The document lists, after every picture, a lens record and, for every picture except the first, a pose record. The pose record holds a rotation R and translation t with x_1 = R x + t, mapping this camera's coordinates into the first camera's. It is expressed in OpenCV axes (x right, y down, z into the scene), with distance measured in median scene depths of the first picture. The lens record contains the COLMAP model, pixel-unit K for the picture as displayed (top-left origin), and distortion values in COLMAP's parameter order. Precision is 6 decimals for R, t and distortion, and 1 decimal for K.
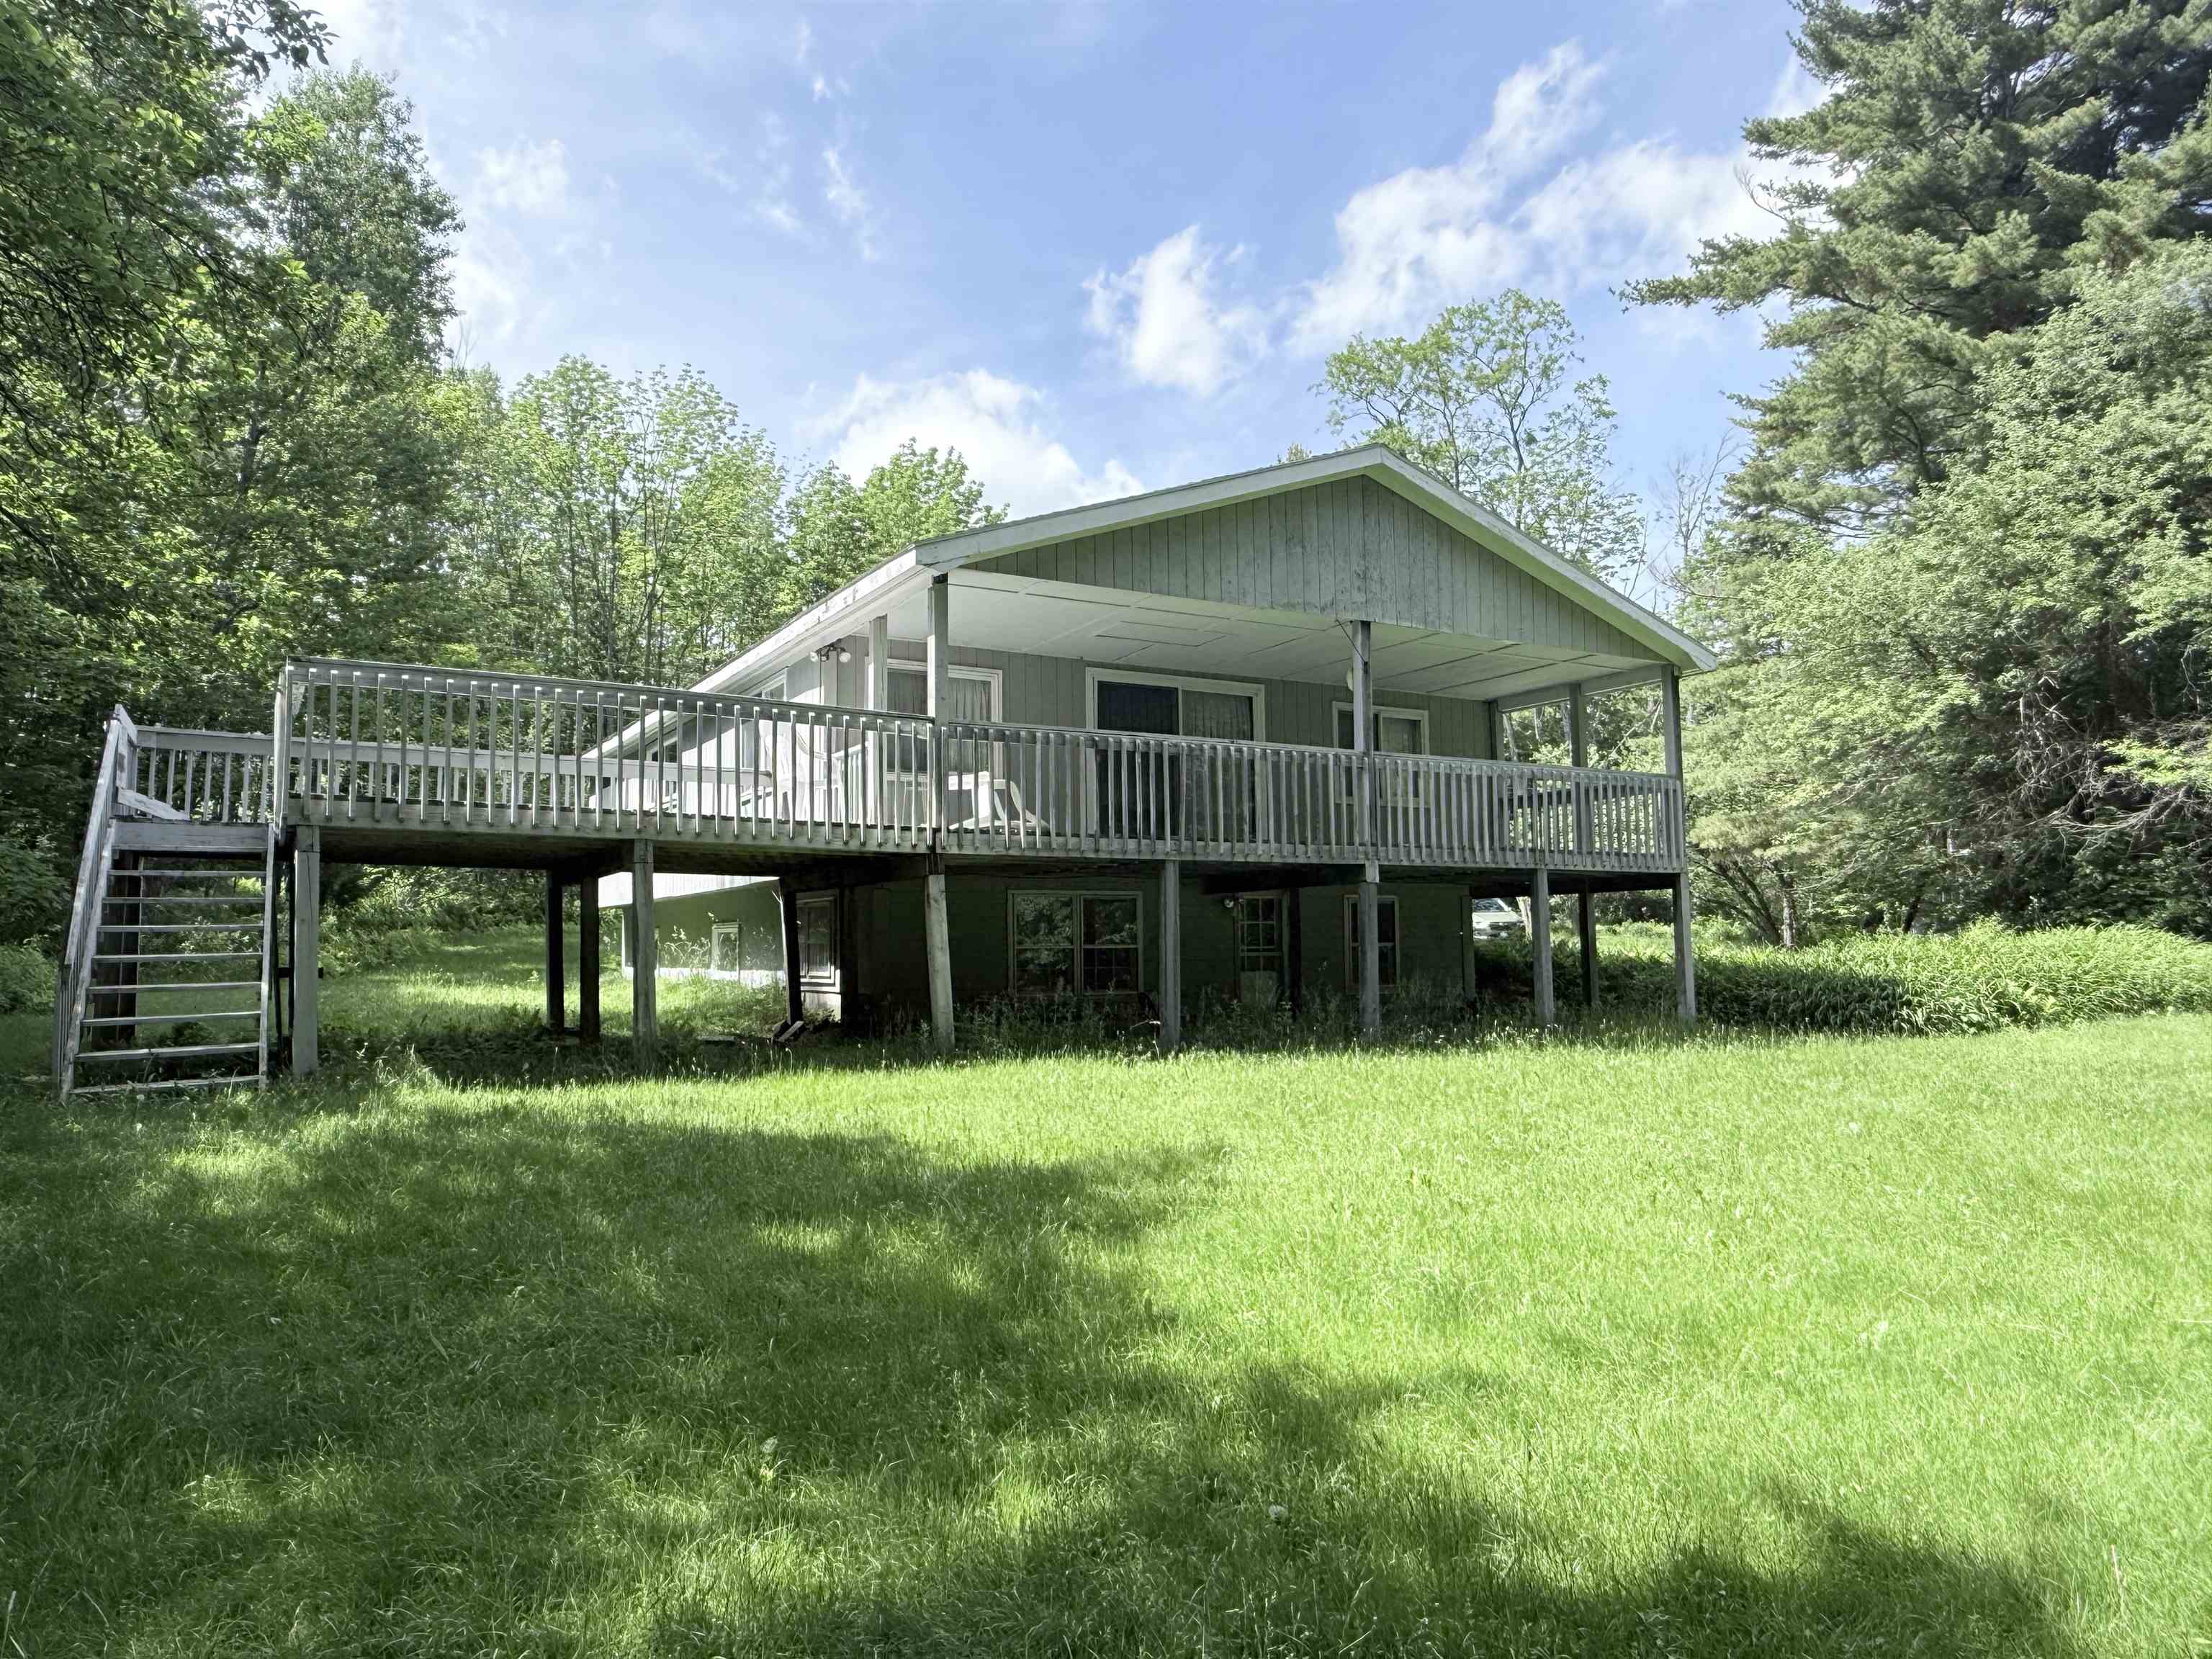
lens RADIAL K [[1442.6, 0, 1106.0], [0, 1442.6, 829.5], [0, 0, 1]] dist [-0.000469, -0.000111]
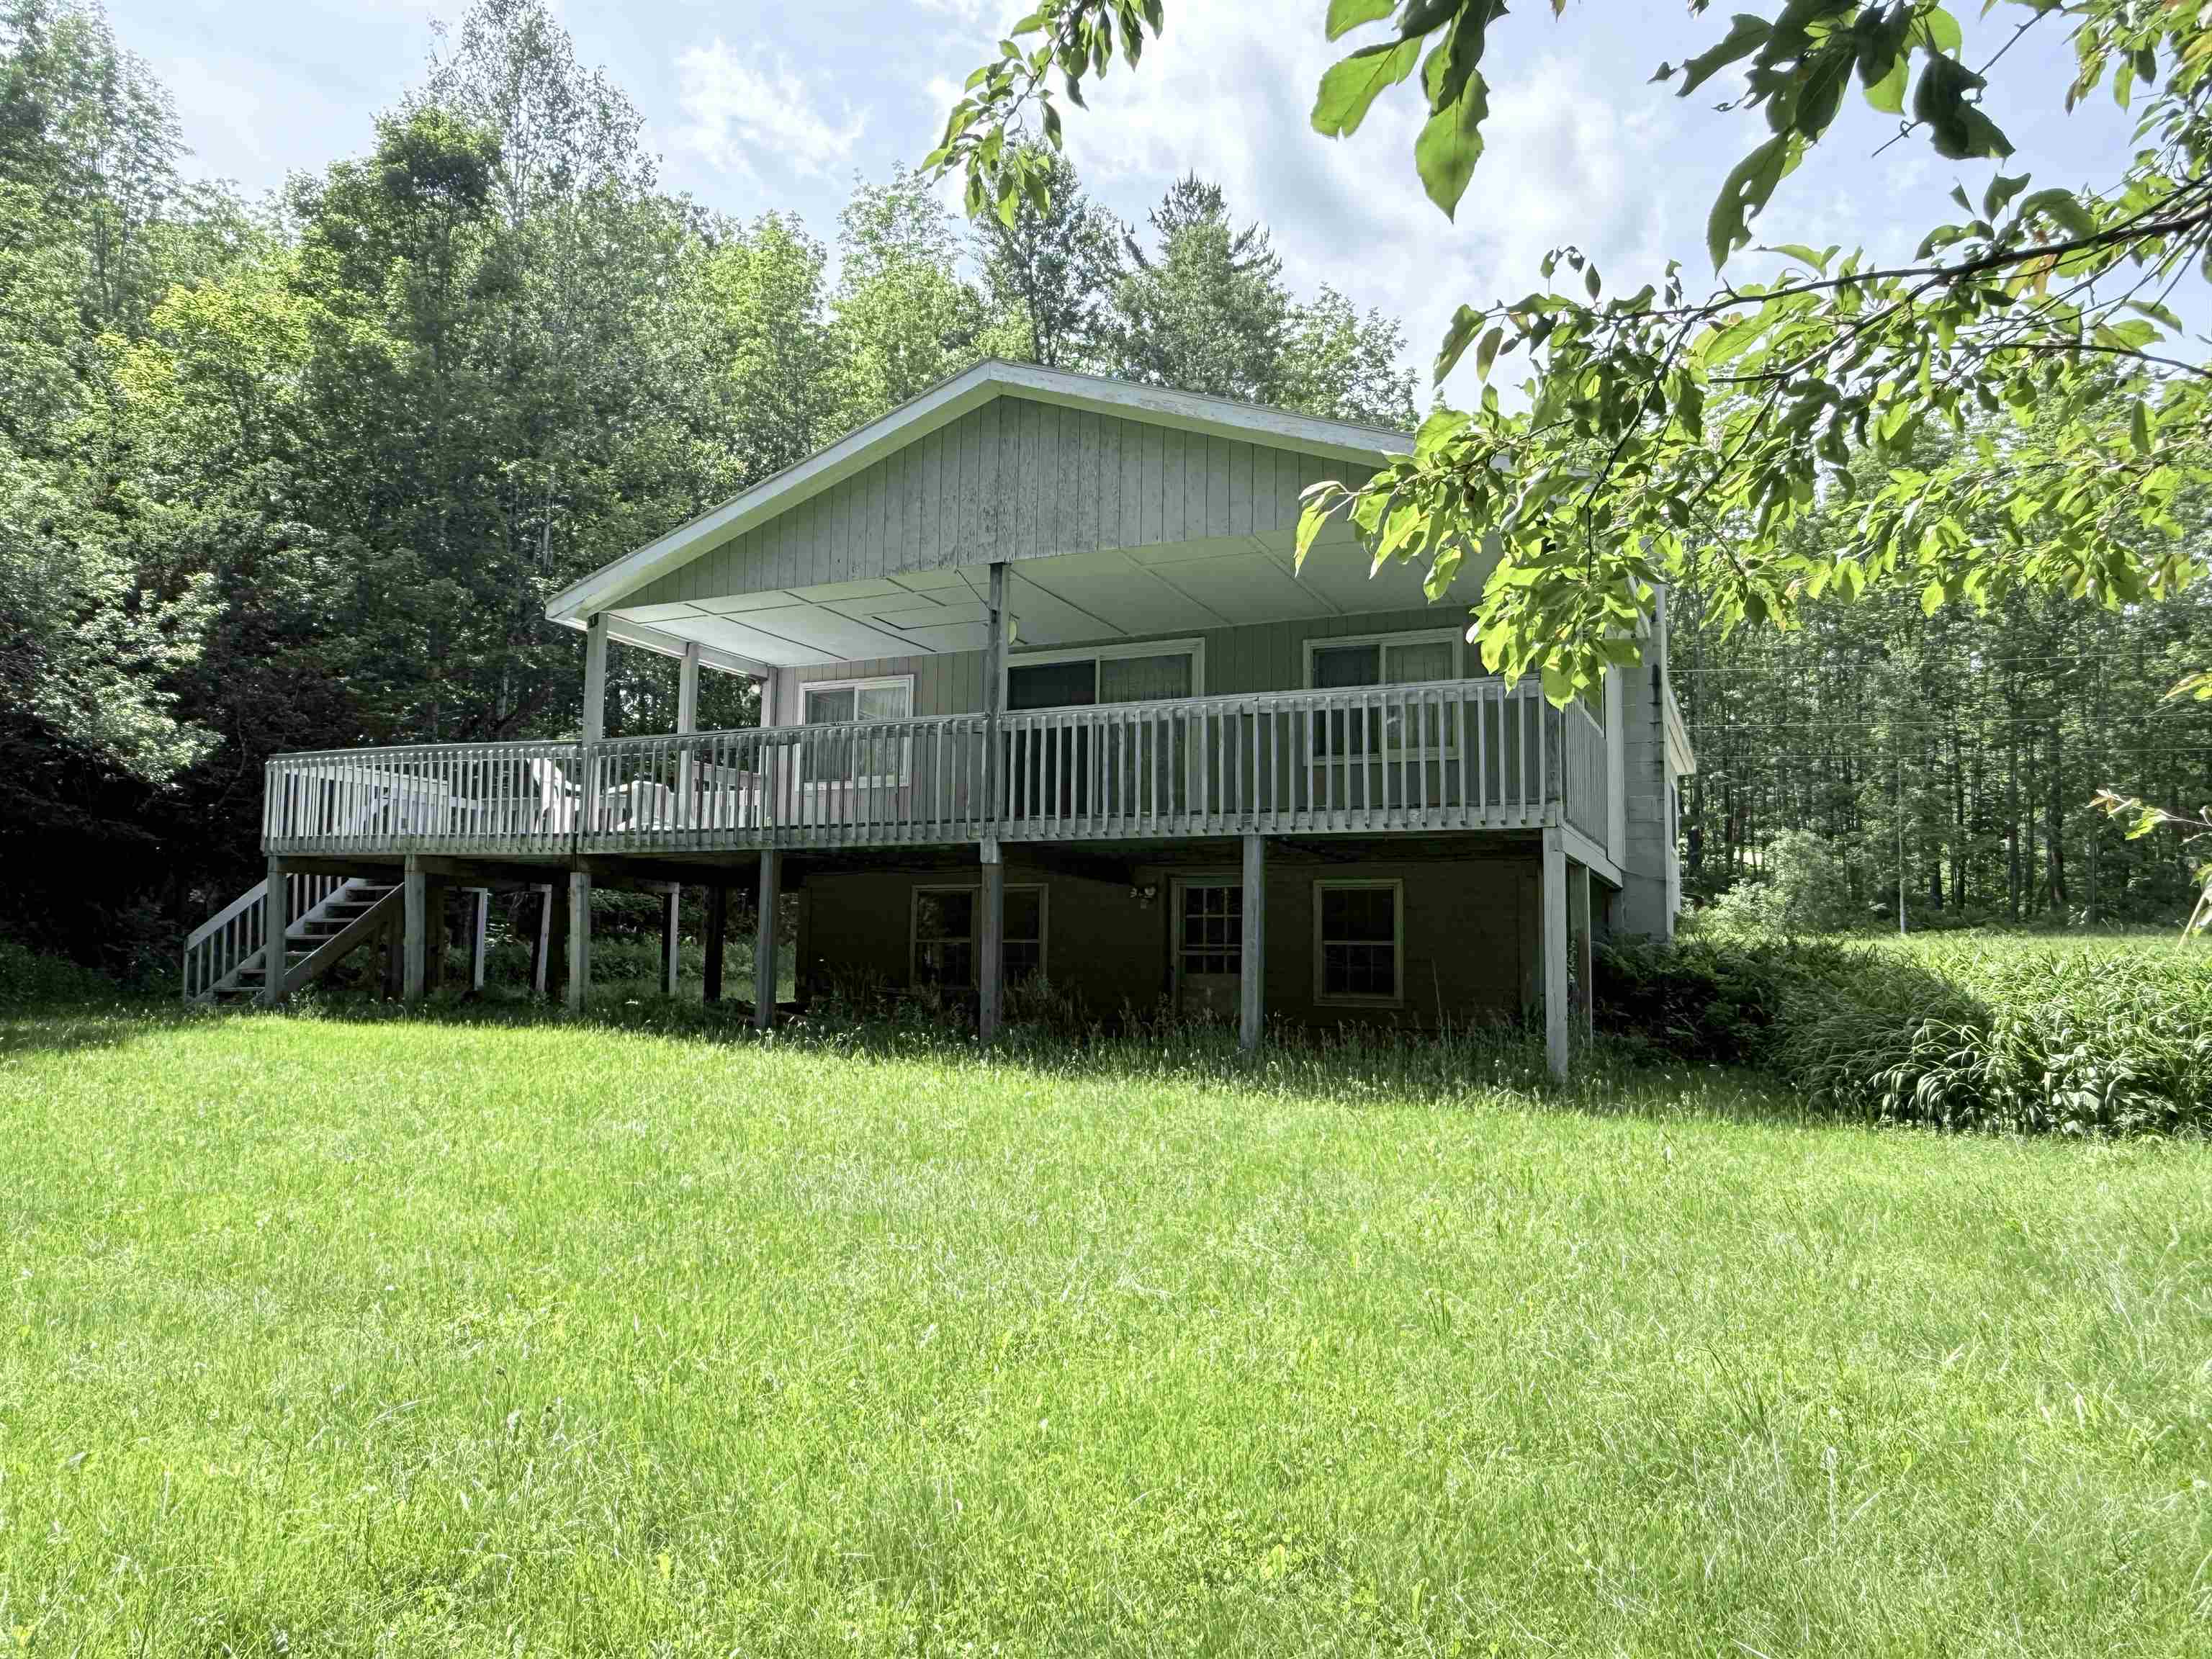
lens RADIAL K [[1442.6, 0, 1106.0], [0, 1442.6, 829.5], [0, 0, 1]] dist [-0.000469, -0.000111]
pose [[0.599569, -0.047873, -0.798890, 0.826522], [0.057067, 0.998226, -0.016989, 0.031197], [0.798286, -0.035404, 0.601237, 0.479366]]
